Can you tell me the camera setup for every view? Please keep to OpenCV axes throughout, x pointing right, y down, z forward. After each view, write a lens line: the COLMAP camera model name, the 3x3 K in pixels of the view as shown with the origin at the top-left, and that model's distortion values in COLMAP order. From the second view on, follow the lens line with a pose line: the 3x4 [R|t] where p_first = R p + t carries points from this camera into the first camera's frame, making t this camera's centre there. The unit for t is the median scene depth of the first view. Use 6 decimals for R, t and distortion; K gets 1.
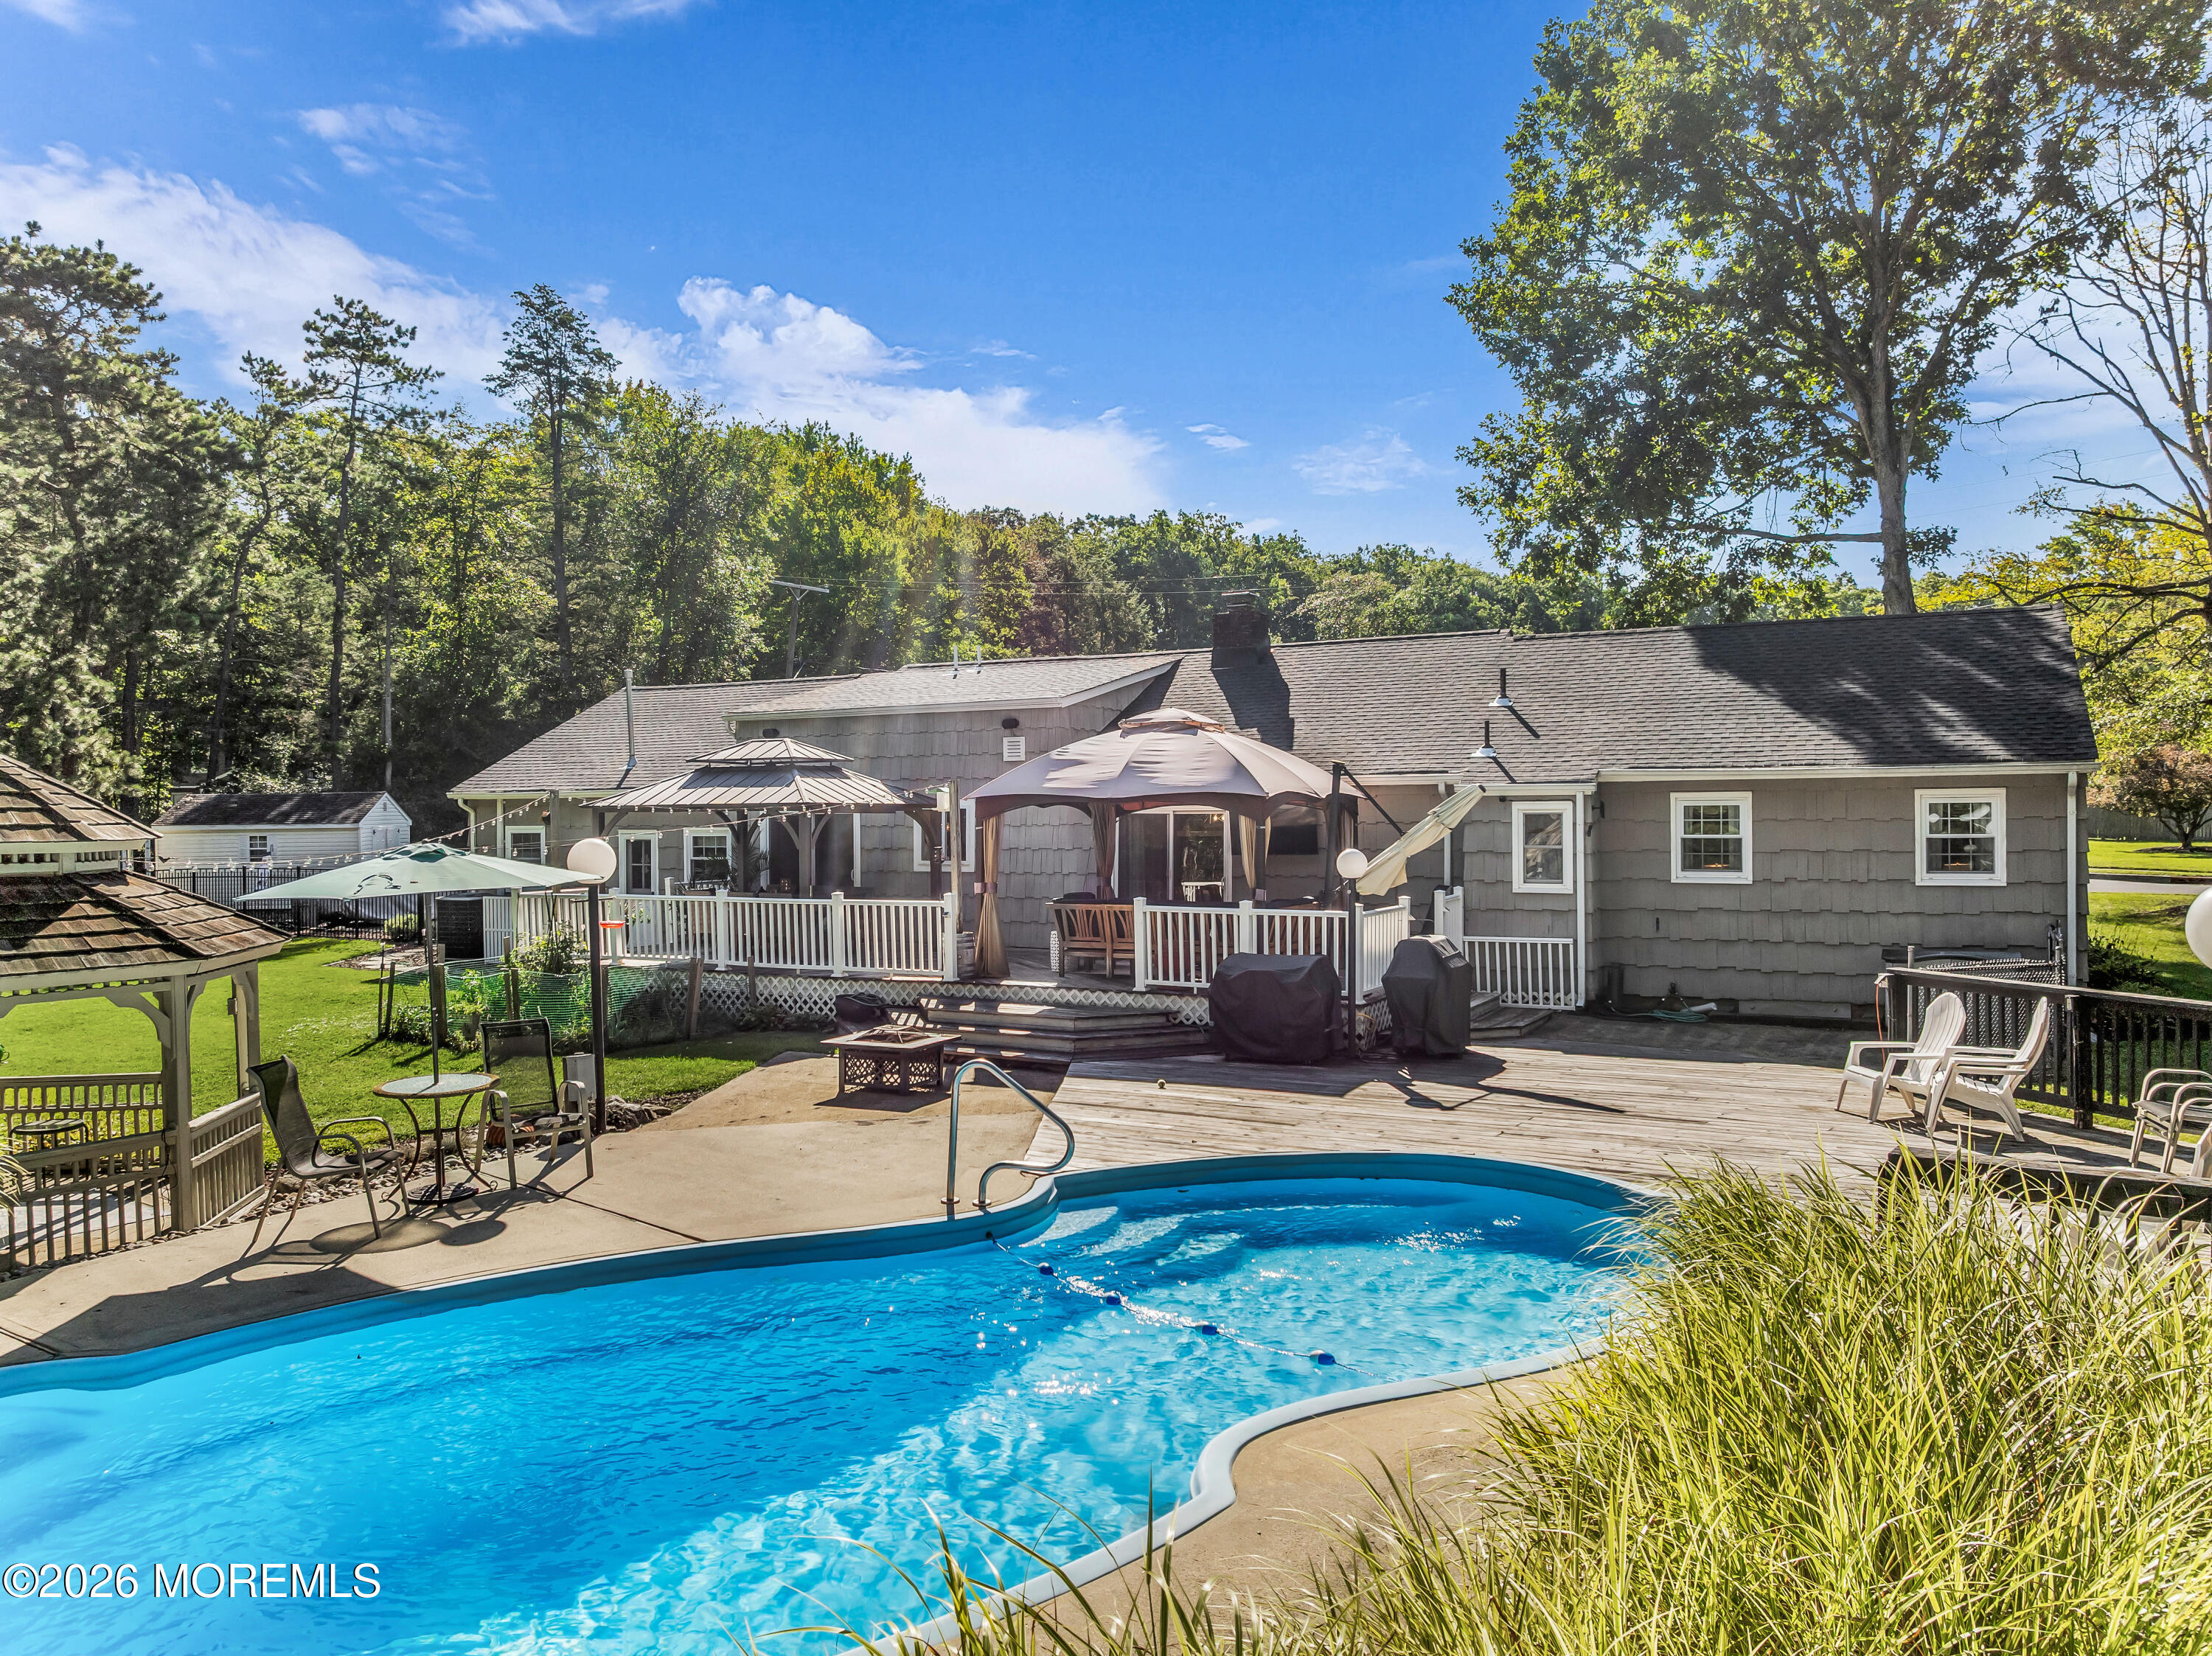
lens RADIAL K [[1572.4, 0, 1106.6], [0, 1572.4, 814.3], [0, 0, 1]] dist [-0.045293, 0.019423]
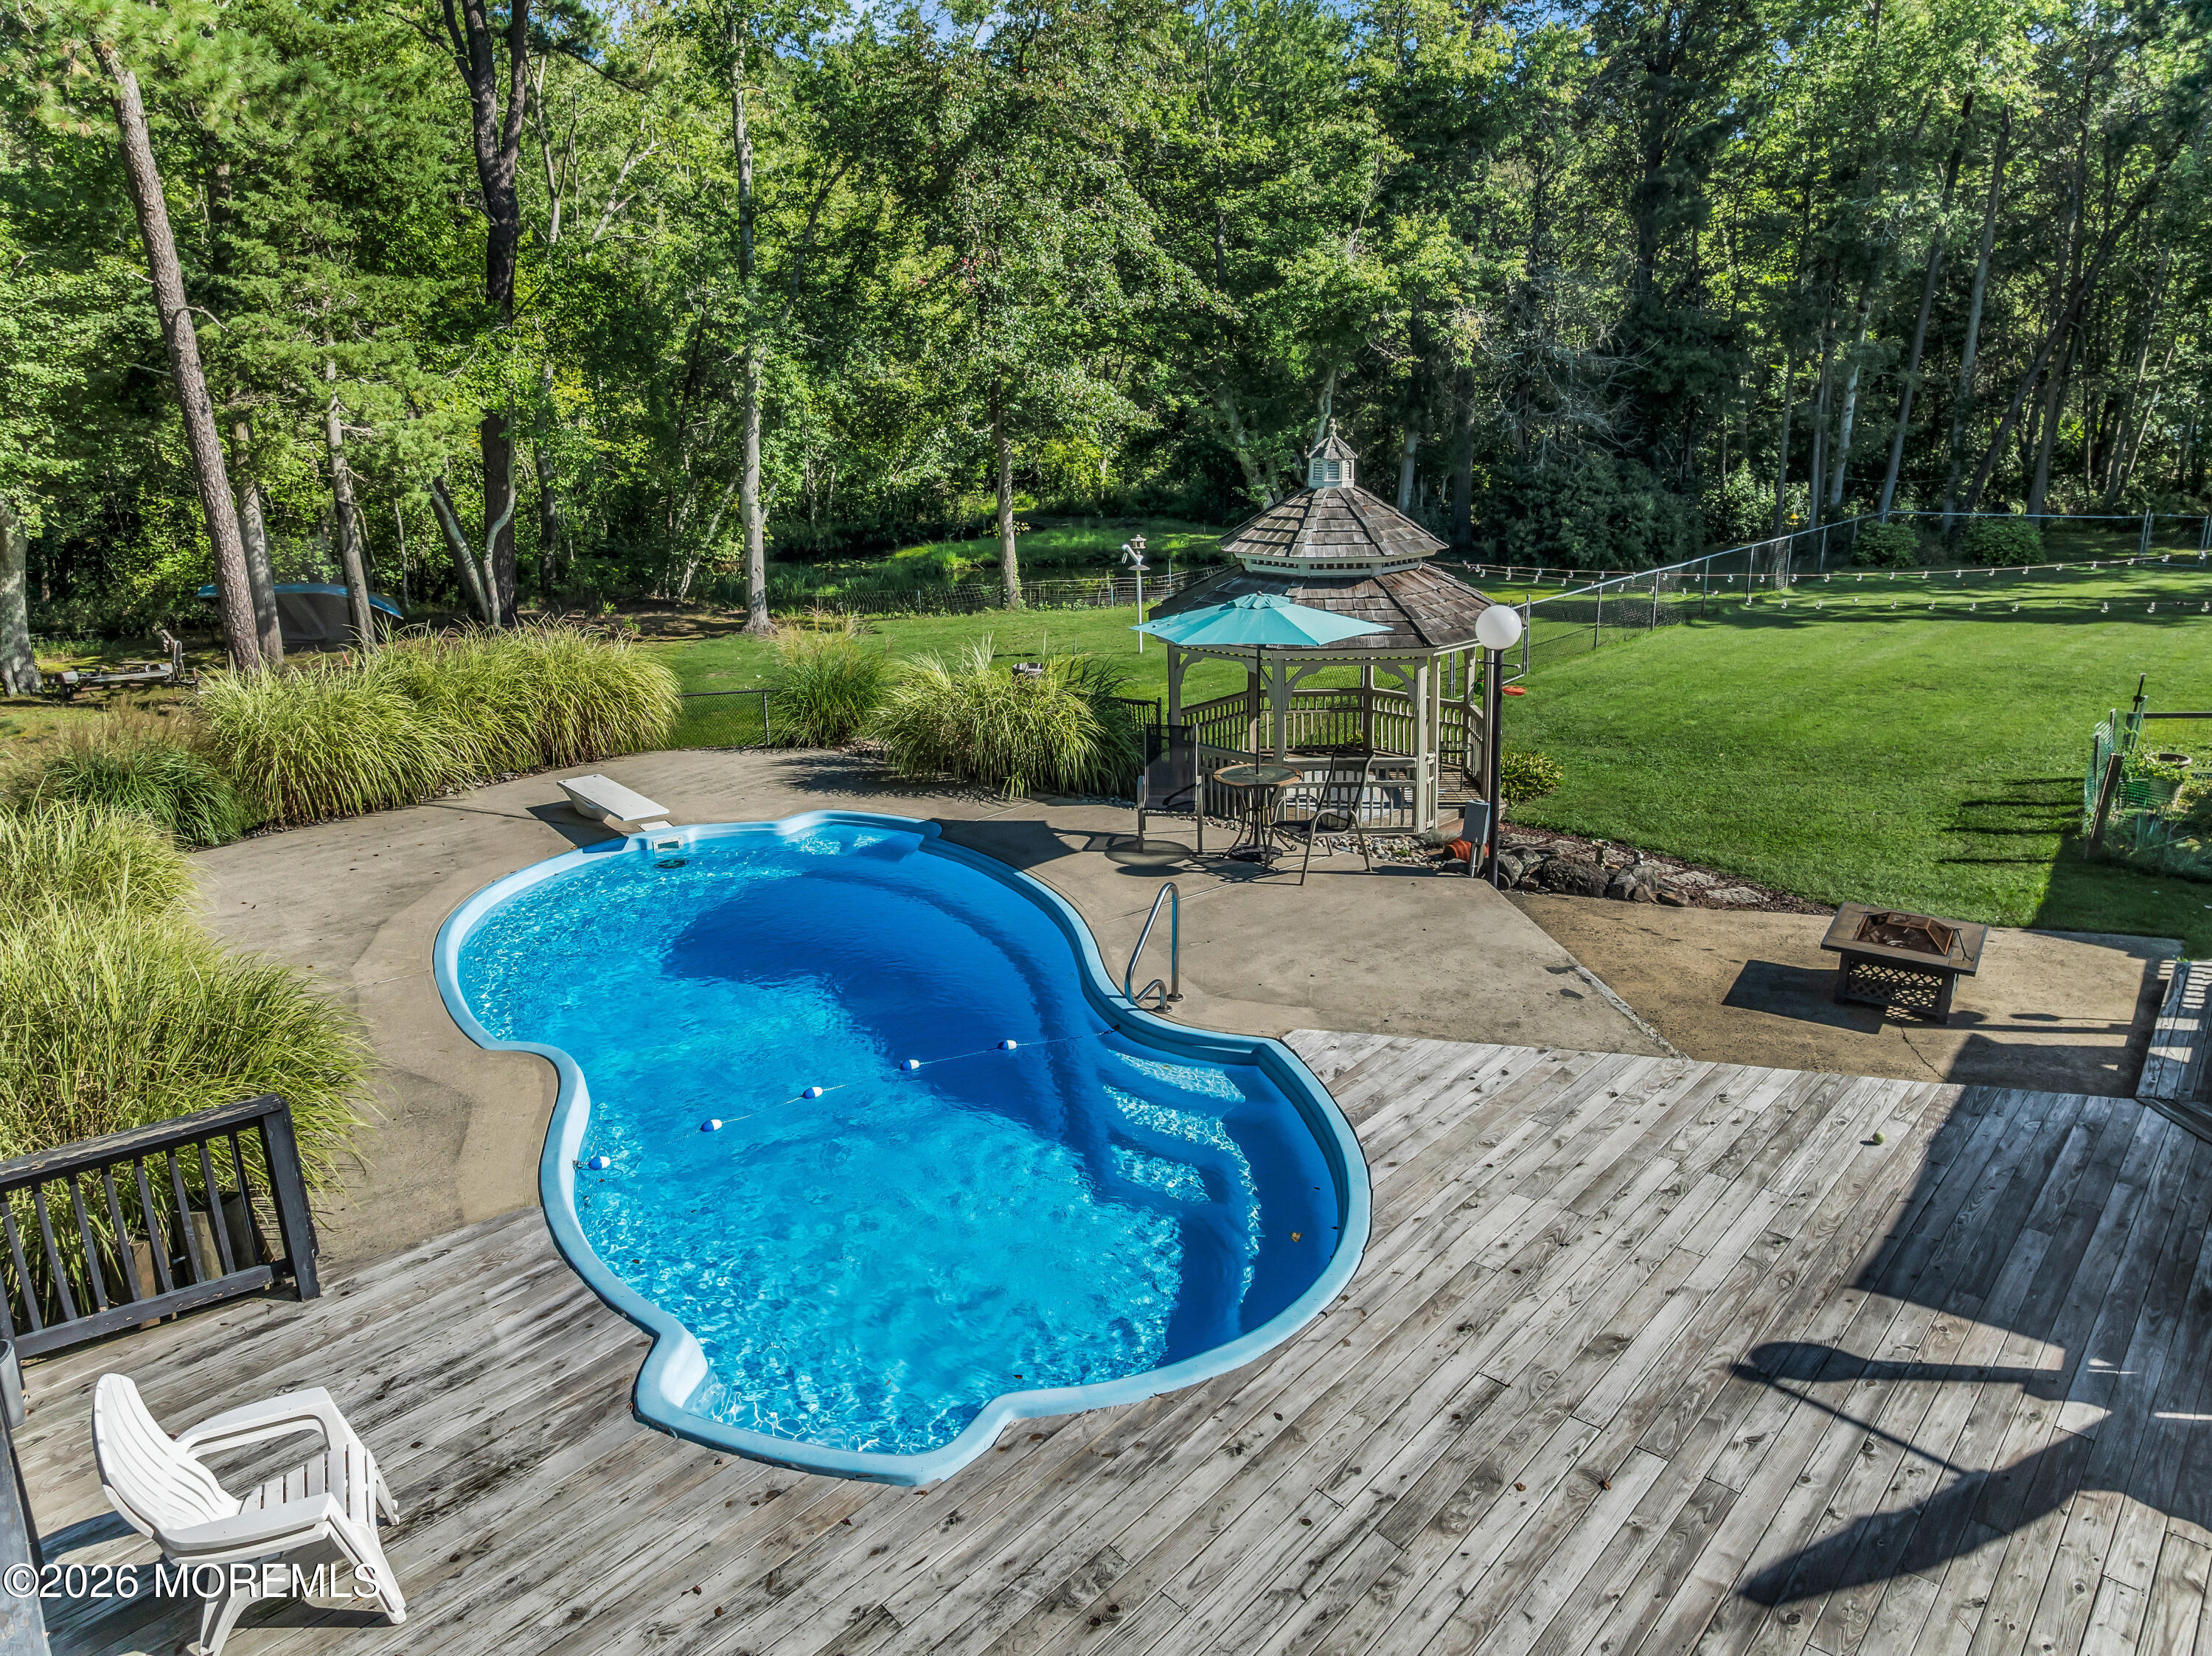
lens RADIAL K [[1572.4, 0, 1106.6], [0, 1572.4, 814.3], [0, 0, 1]] dist [-0.045293, 0.019423]
pose [[-0.168914, 0.284115, -0.943794, 0.463372], [0.012054, 0.958077, 0.286257, -0.097327], [0.985557, 0.036977, -0.165258, 0.577484]]
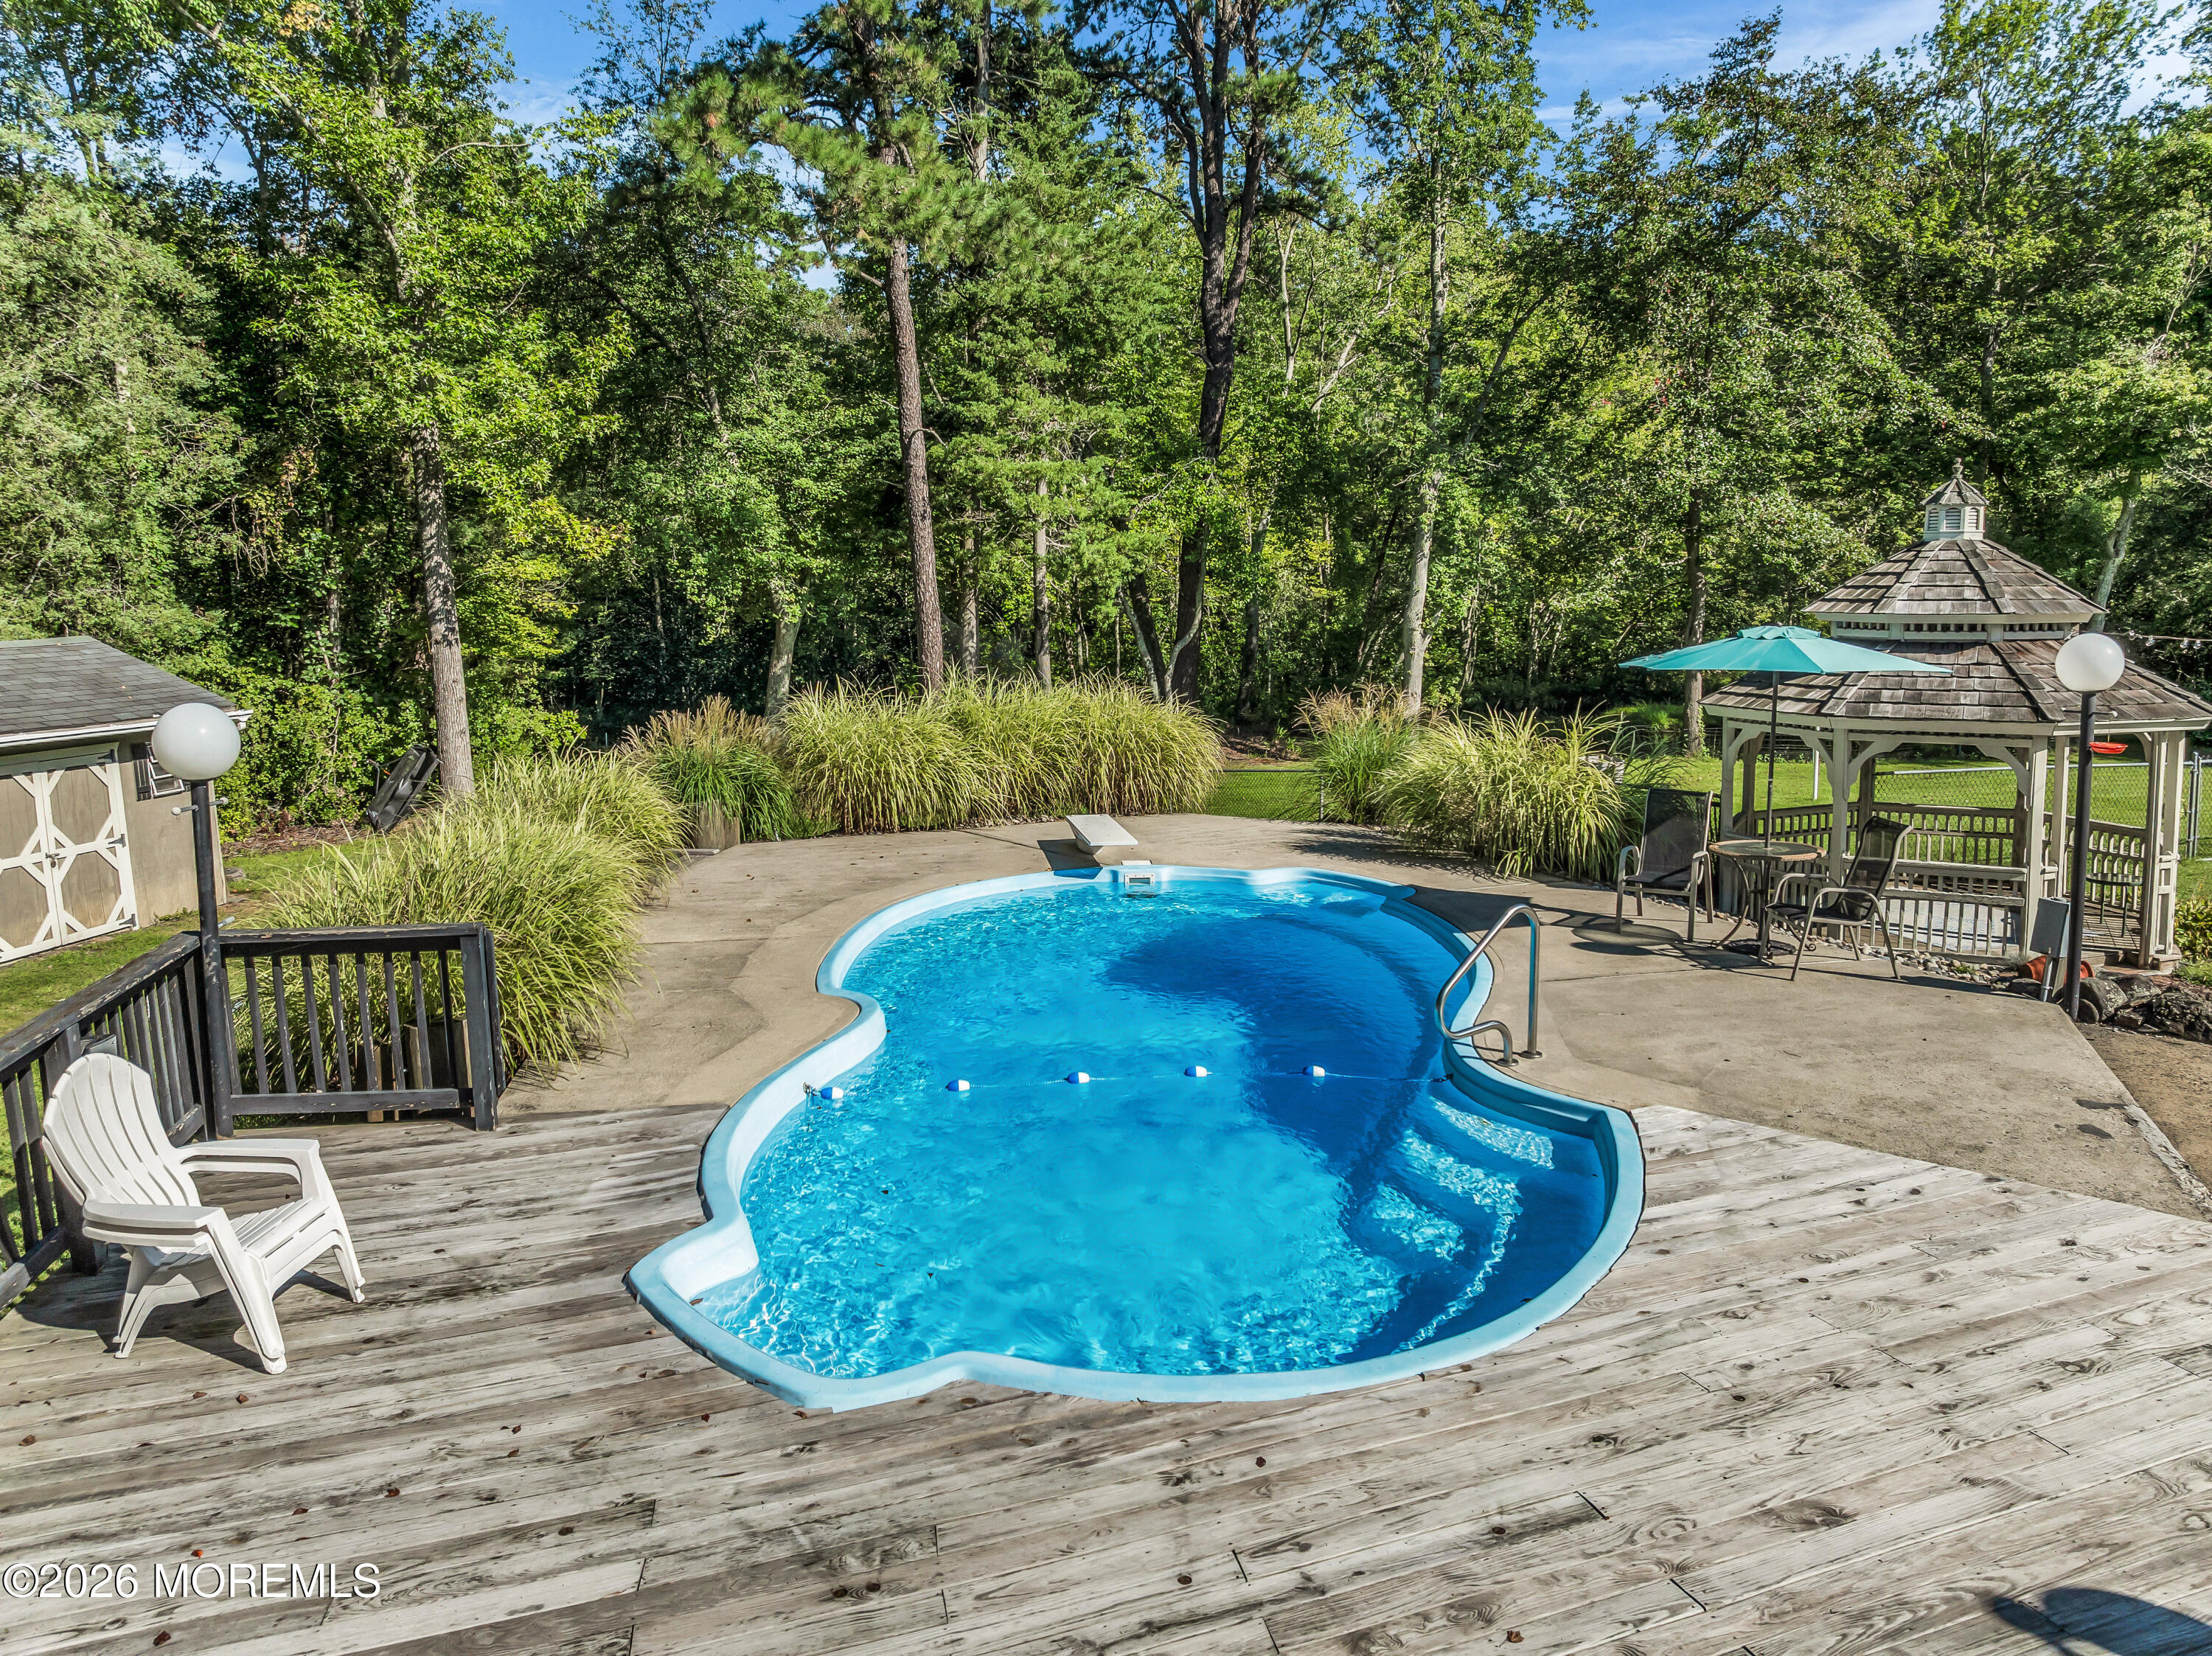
lens RADIAL K [[1563.0, 0, 1111.6], [0, 1563.0, 828.3], [0, 0, 1]] dist [-0.035546, 0.000069]
pose [[-0.618620, 0.137836, -0.773505, 0.366508], [0.012394, 0.986081, 0.165804, -0.015421], [0.785593, 0.092983, -0.611718, 0.687132]]
